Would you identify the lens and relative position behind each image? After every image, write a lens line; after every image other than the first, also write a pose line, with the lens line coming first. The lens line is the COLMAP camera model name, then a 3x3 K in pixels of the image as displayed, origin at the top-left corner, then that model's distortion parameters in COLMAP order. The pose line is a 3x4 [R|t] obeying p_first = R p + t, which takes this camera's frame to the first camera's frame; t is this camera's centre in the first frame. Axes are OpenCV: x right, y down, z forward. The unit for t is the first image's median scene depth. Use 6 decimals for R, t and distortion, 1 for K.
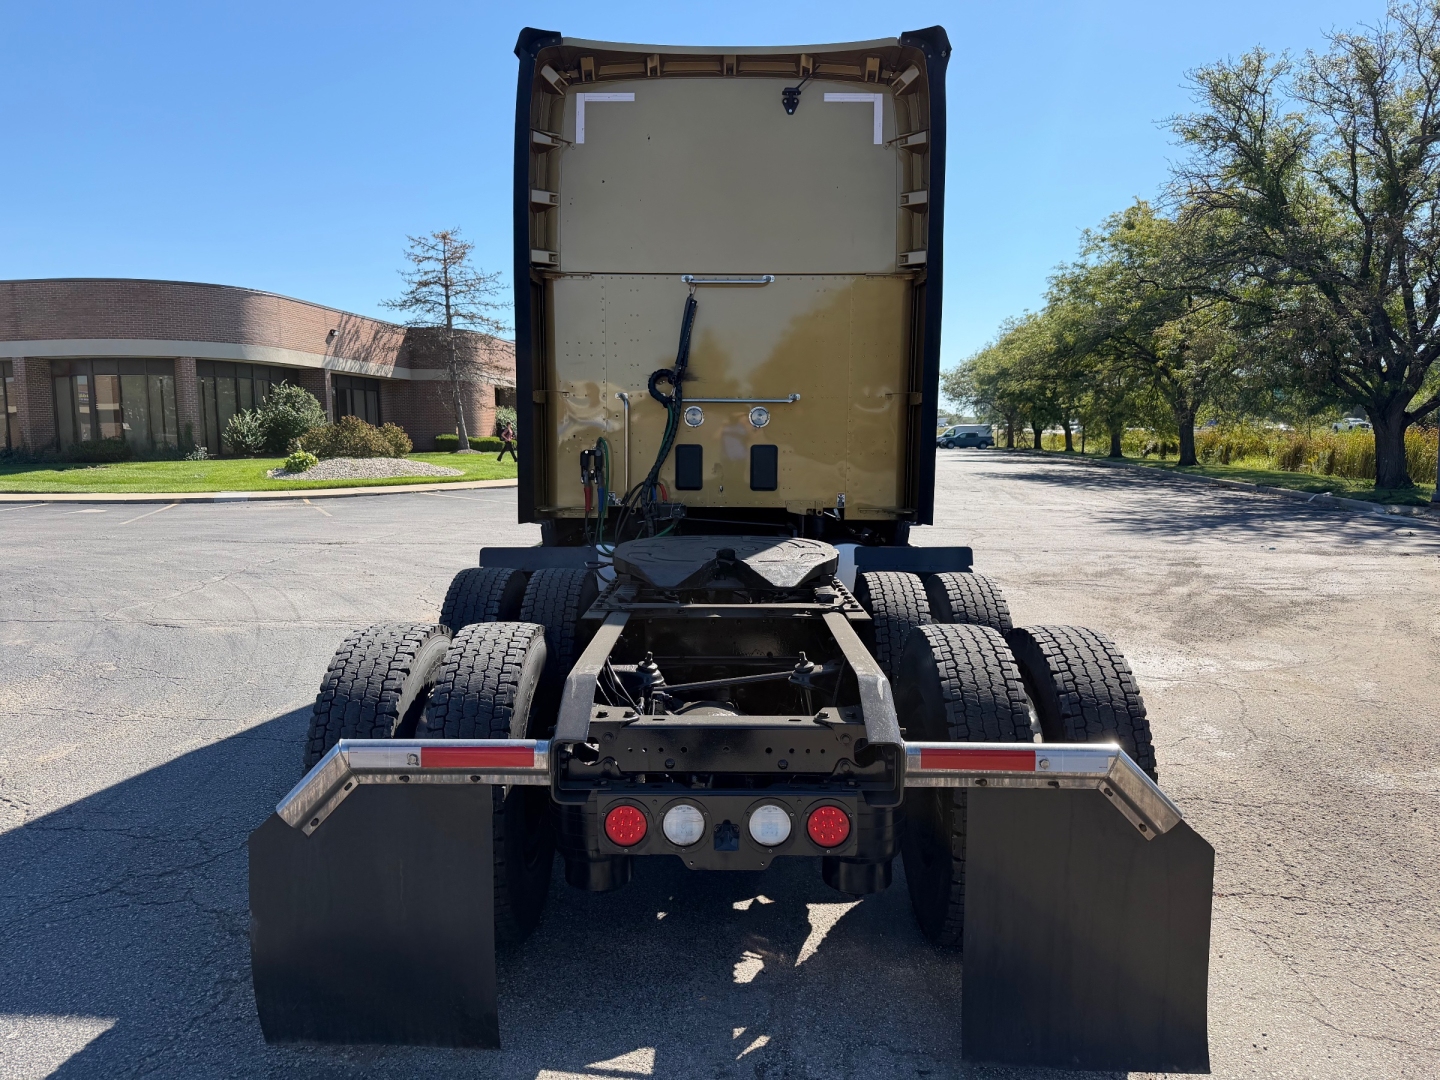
lens RADIAL K [[1035.2, 0, 722.2], [0, 1035.2, 572.8], [0, 0, 1]] dist [0.024399, -0.042921]
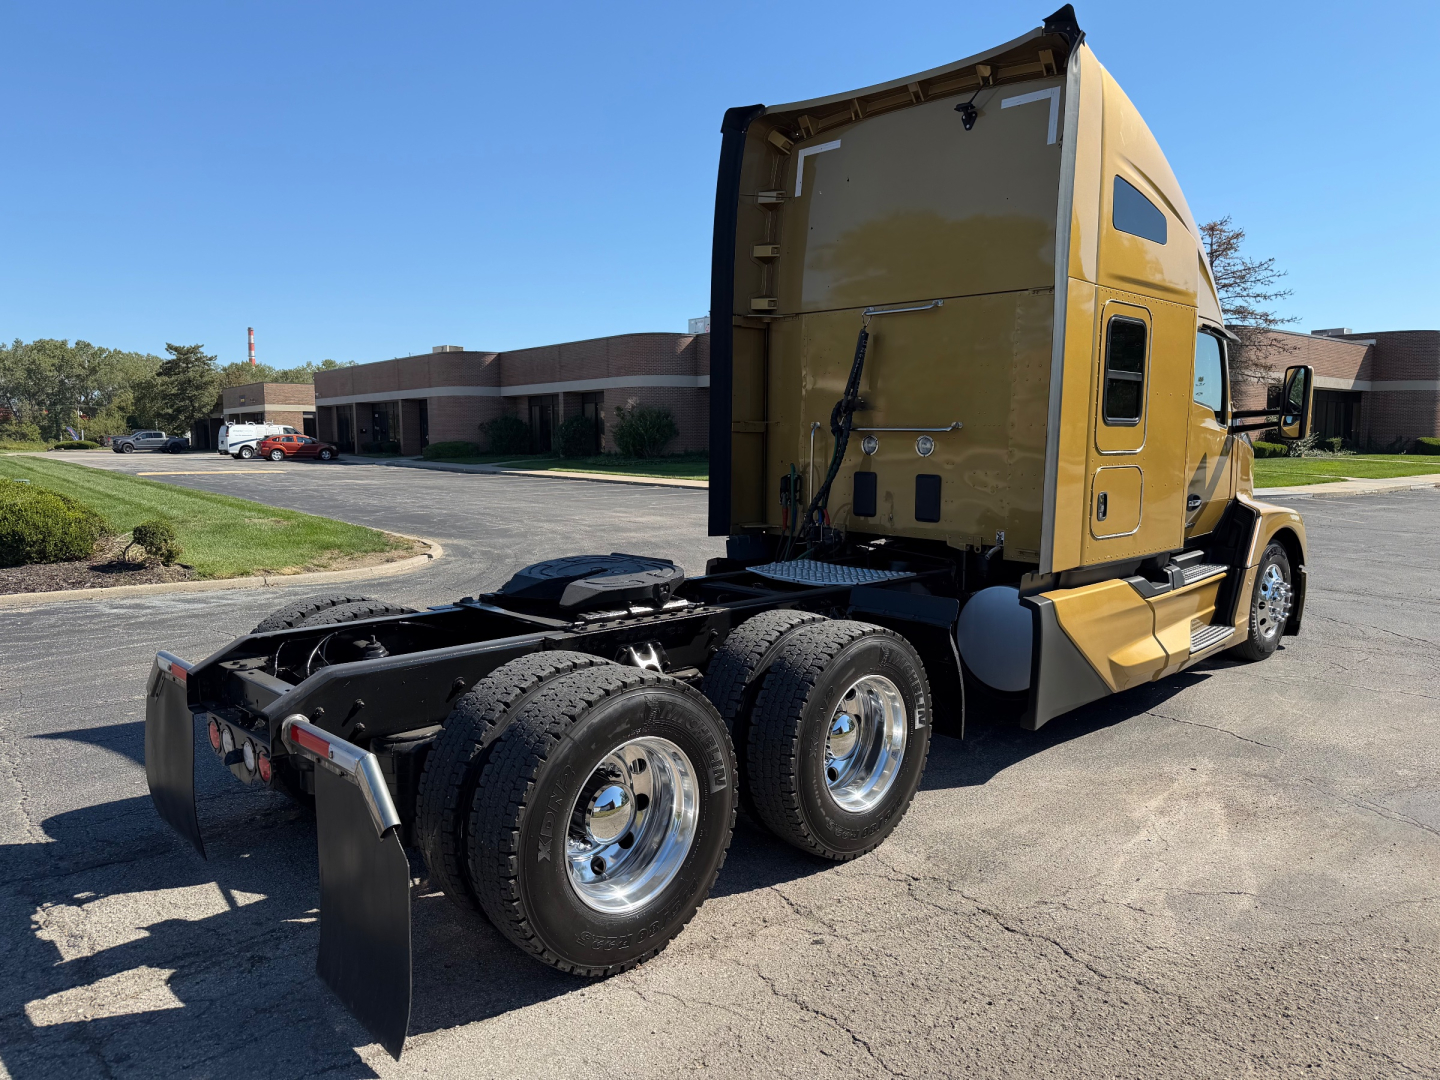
lens RADIAL K [[1035.2, 0, 722.2], [0, 1035.2, 572.8], [0, 0, 1]] dist [0.024399, -0.042921]
pose [[0.698190, 0.104005, -0.708318, 0.302861], [-0.101886, 0.993756, 0.045487, -0.028154], [0.708626, 0.040409, 0.704427, 0.089687]]
